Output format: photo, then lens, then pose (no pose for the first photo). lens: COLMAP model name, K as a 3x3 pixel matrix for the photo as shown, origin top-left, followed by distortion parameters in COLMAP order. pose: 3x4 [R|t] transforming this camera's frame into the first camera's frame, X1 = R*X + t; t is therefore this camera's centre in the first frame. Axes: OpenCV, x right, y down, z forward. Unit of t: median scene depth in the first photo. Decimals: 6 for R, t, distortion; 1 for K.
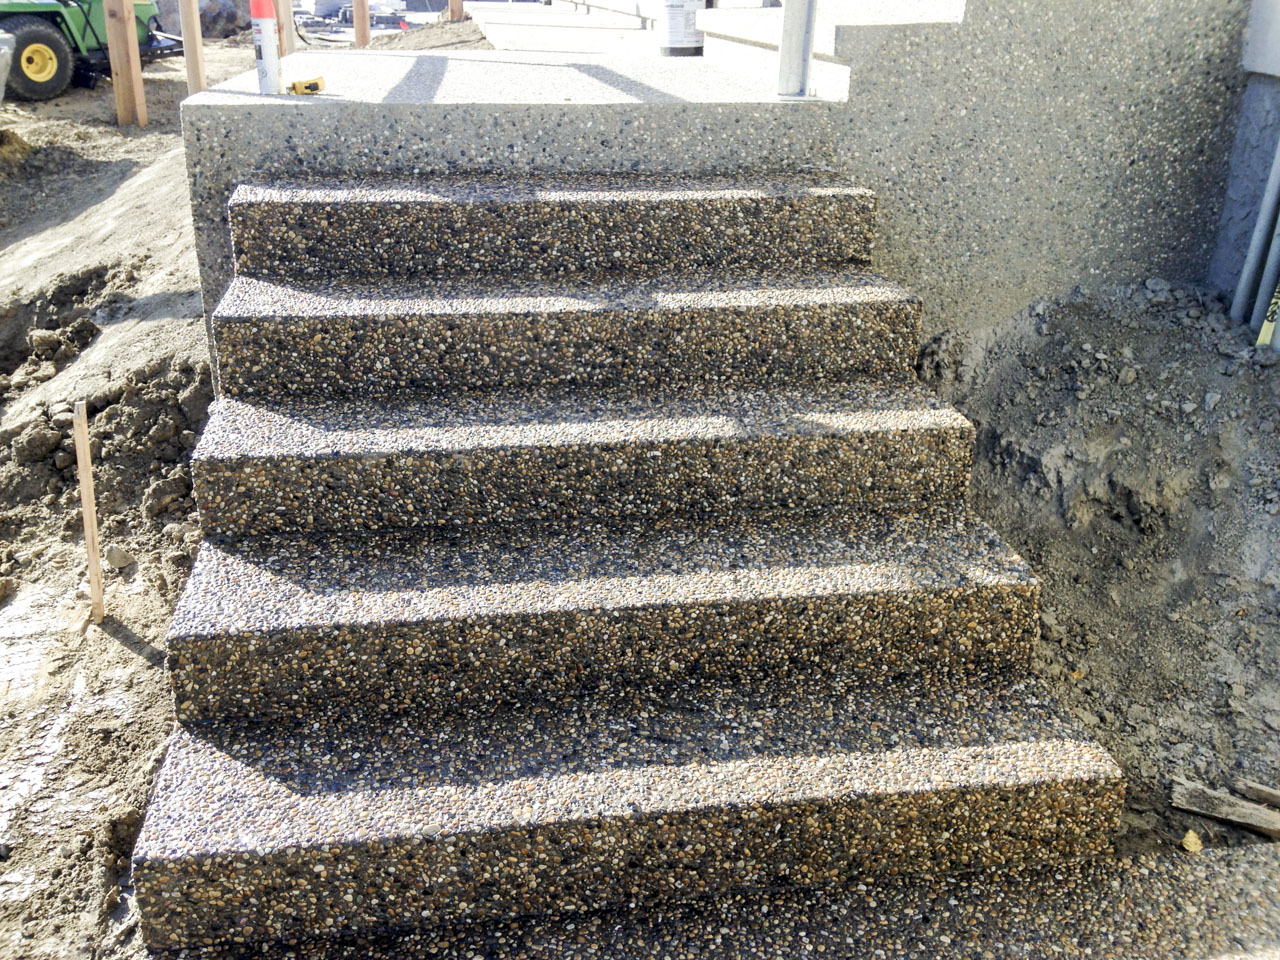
lens RADIAL K [[1159.0, 0, 643.4], [0, 1159.0, 479.4], [0, 0, 1]] dist [0.192753, -0.317724]
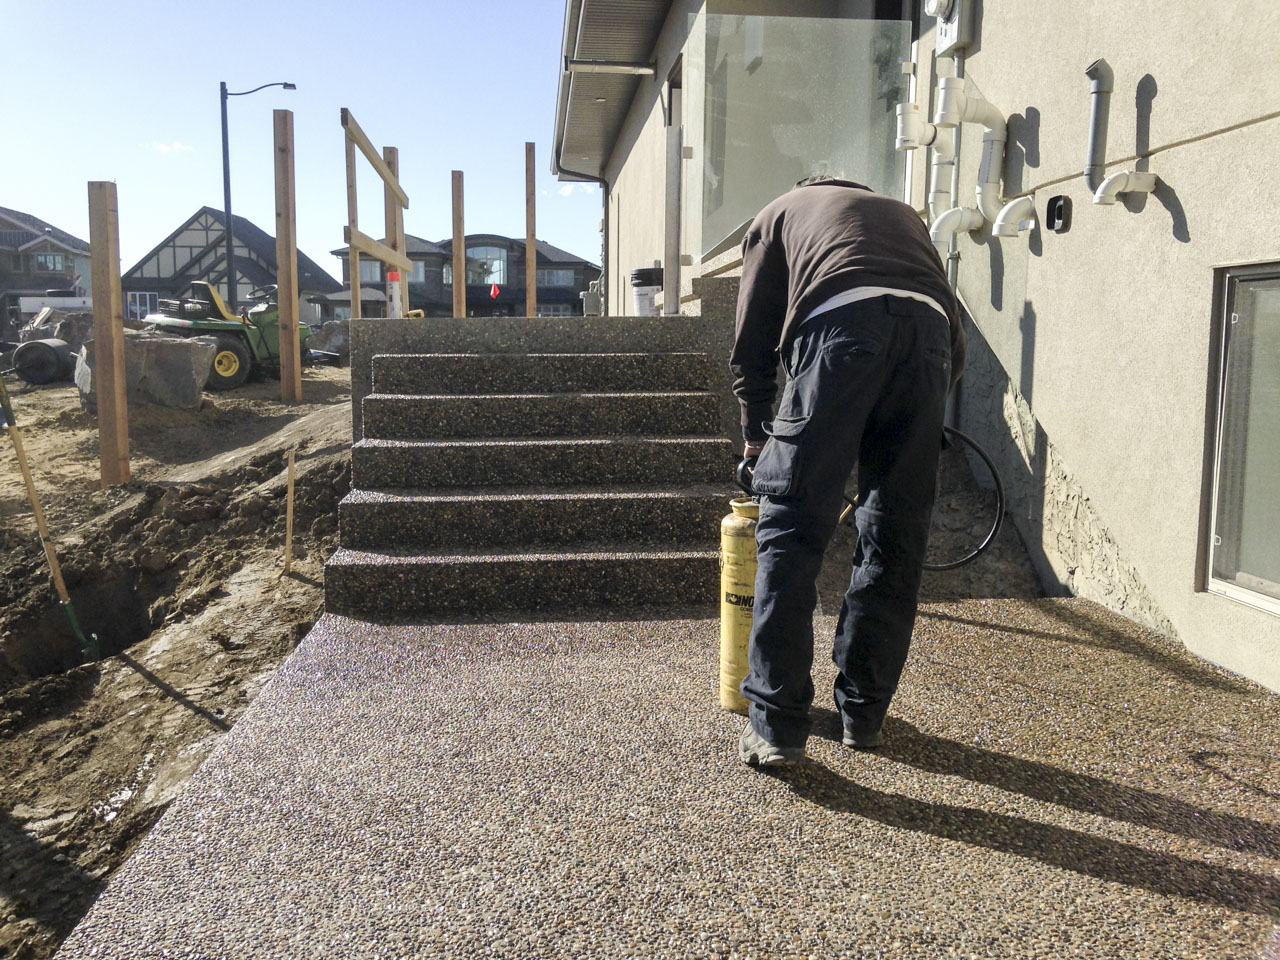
lens RADIAL K [[1159.0, 0, 643.4], [0, 1159.0, 479.4], [0, 0, 1]] dist [0.192753, -0.317724]
pose [[0.997416, -0.016918, -0.069827, 0.249331], [-0.003253, 0.960250, -0.279121, 0.531942], [0.071773, 0.278627, 0.957714, -0.832282]]
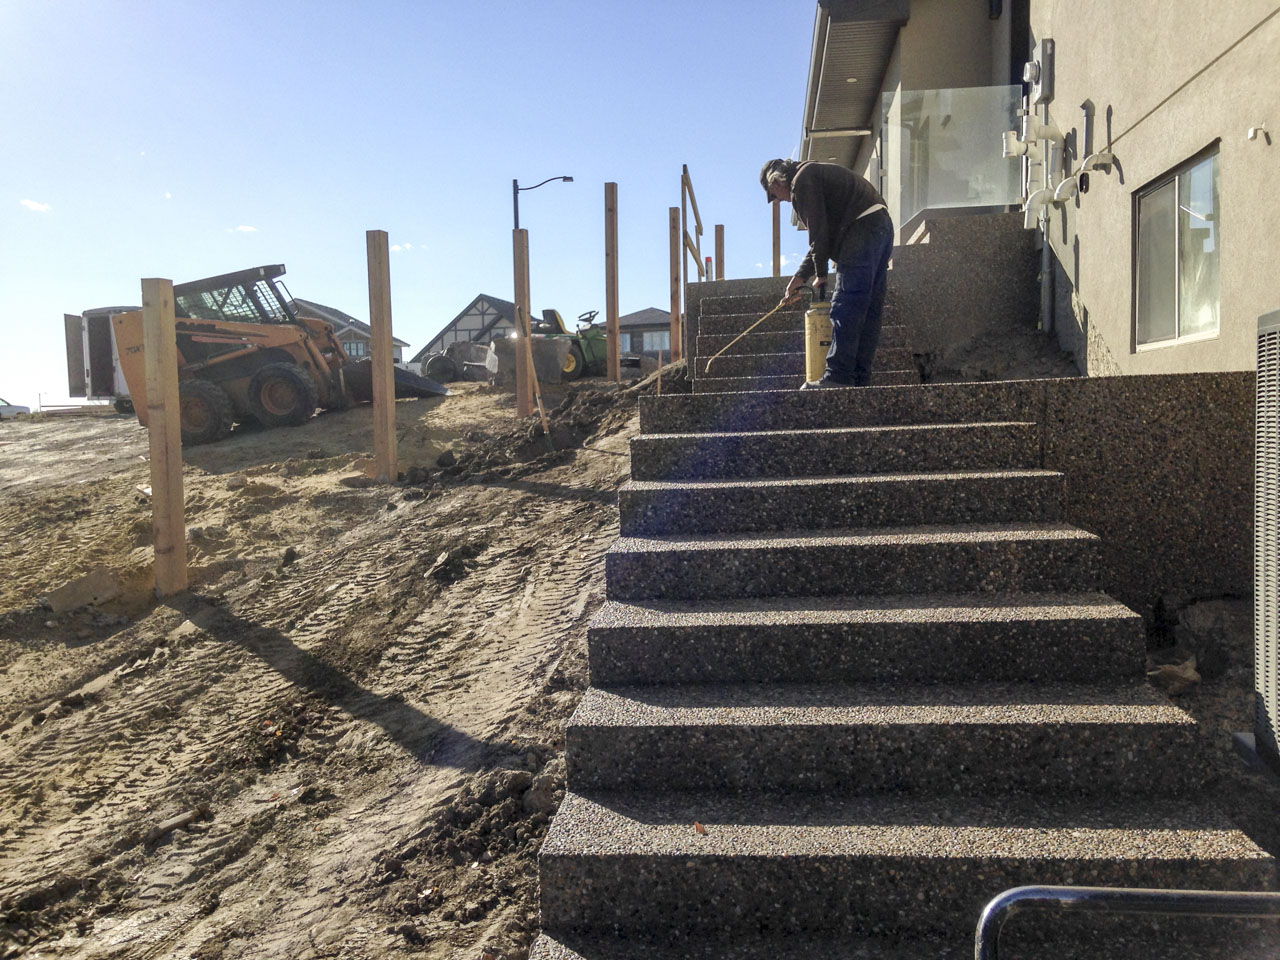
lens RADIAL K [[1159.0, 0, 643.4], [0, 1159.0, 479.4], [0, 0, 1]] dist [0.192753, -0.317724]
pose [[0.962477, -0.041069, -0.268236, 0.419523], [-0.052336, 0.941828, -0.331994, 1.506433], [0.266267, 0.333575, 0.904339, -2.120157]]
